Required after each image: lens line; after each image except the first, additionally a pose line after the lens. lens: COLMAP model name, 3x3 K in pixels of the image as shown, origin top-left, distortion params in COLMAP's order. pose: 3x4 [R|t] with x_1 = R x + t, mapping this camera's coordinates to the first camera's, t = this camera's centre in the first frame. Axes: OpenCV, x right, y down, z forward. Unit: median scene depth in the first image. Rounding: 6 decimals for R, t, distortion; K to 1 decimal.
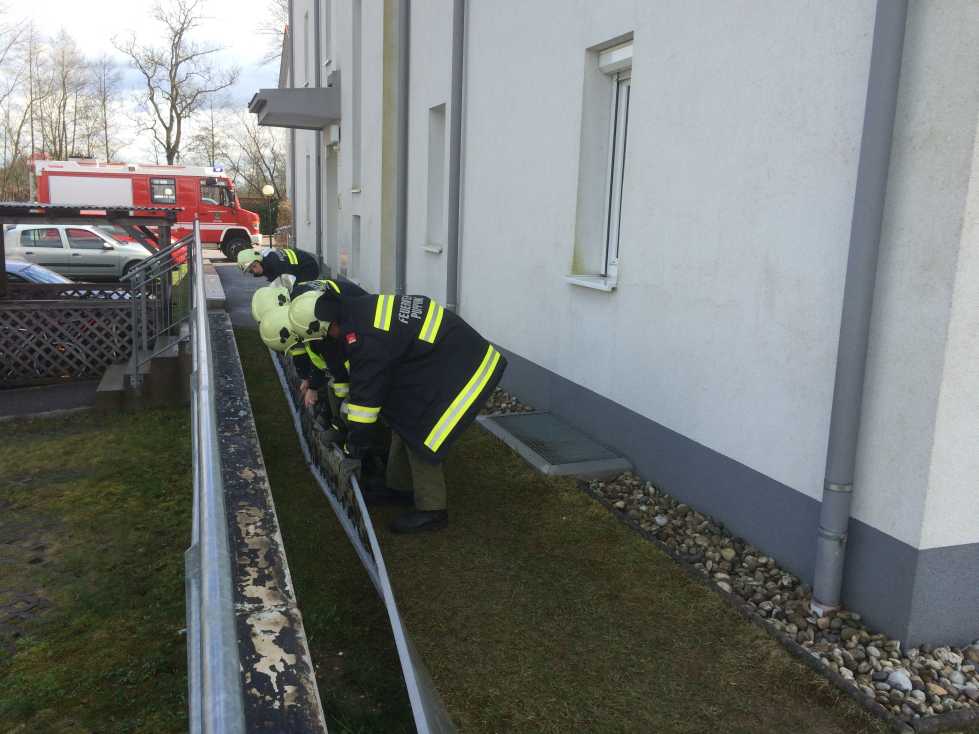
lens RADIAL K [[836.1, 0, 488.9], [0, 836.1, 364.9], [0, 0, 1]] dist [0.071766, -0.075165]
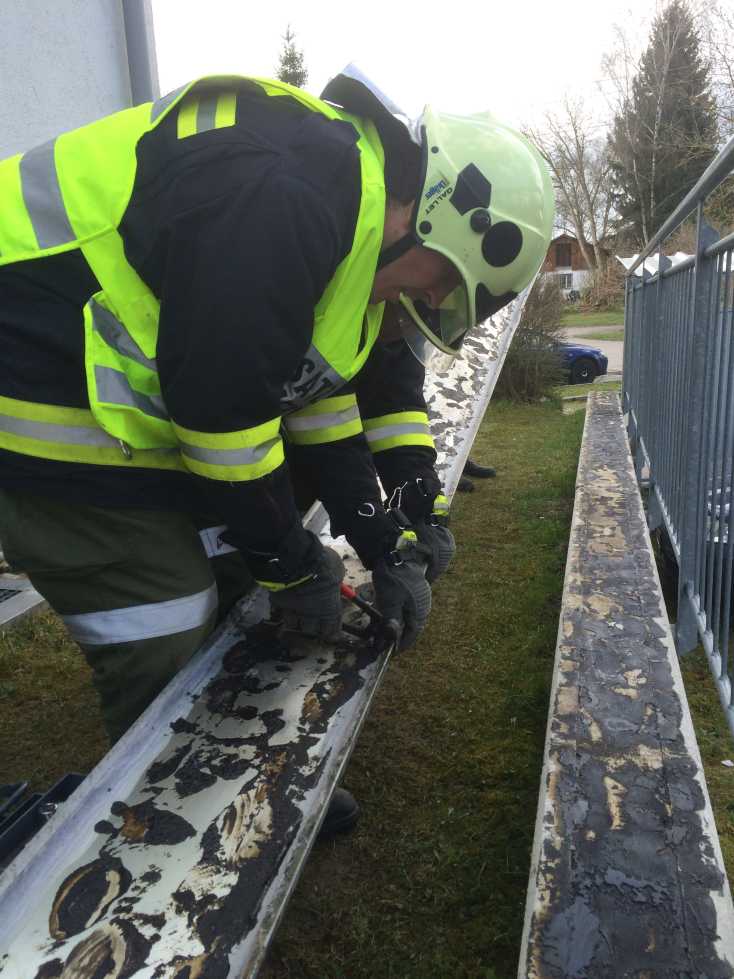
lens RADIAL K [[836.1, 0, 360.9], [0, 836.1, 492.5], [0, 0, 1]] dist [0.071766, -0.075165]
pose [[-0.826479, -0.127836, 0.548262, -0.508725], [0.114169, 0.915581, 0.385586, -0.158303], [-0.551270, 0.381273, -0.742113, 1.669490]]
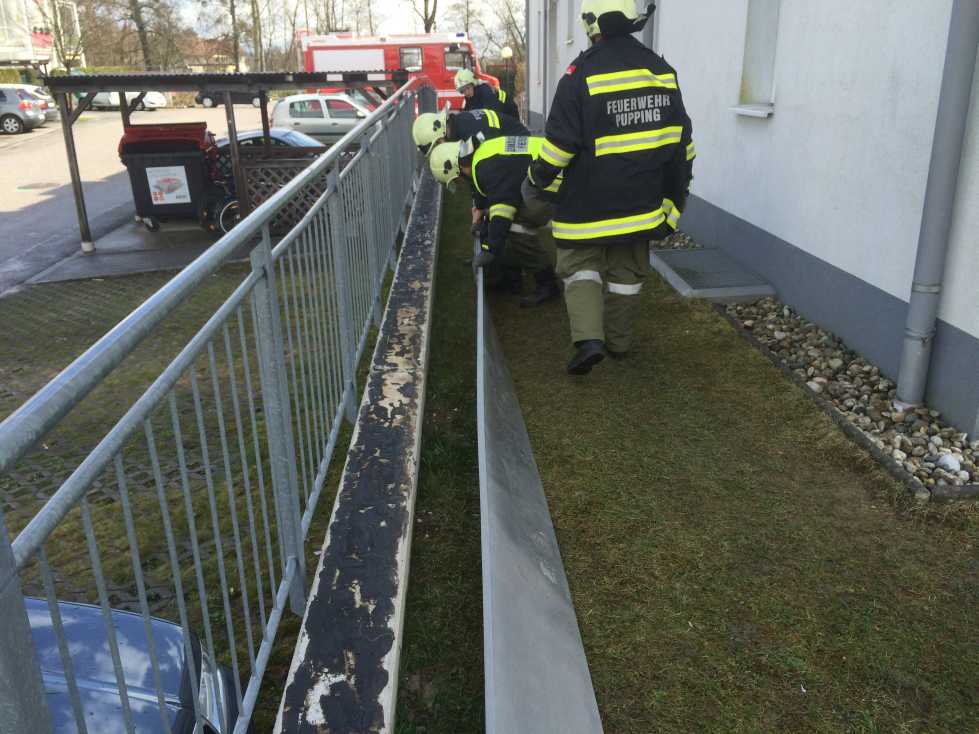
lens RADIAL K [[836.1, 0, 486.7], [0, 836.1, 361.8], [0, 0, 1]] dist [0.071766, -0.075165]
pose [[0.956403, 0.048167, -0.288050, 0.179811], [-0.005329, 0.989020, 0.147686, 0.073500], [0.292001, -0.139712, 0.946159, -0.118006]]
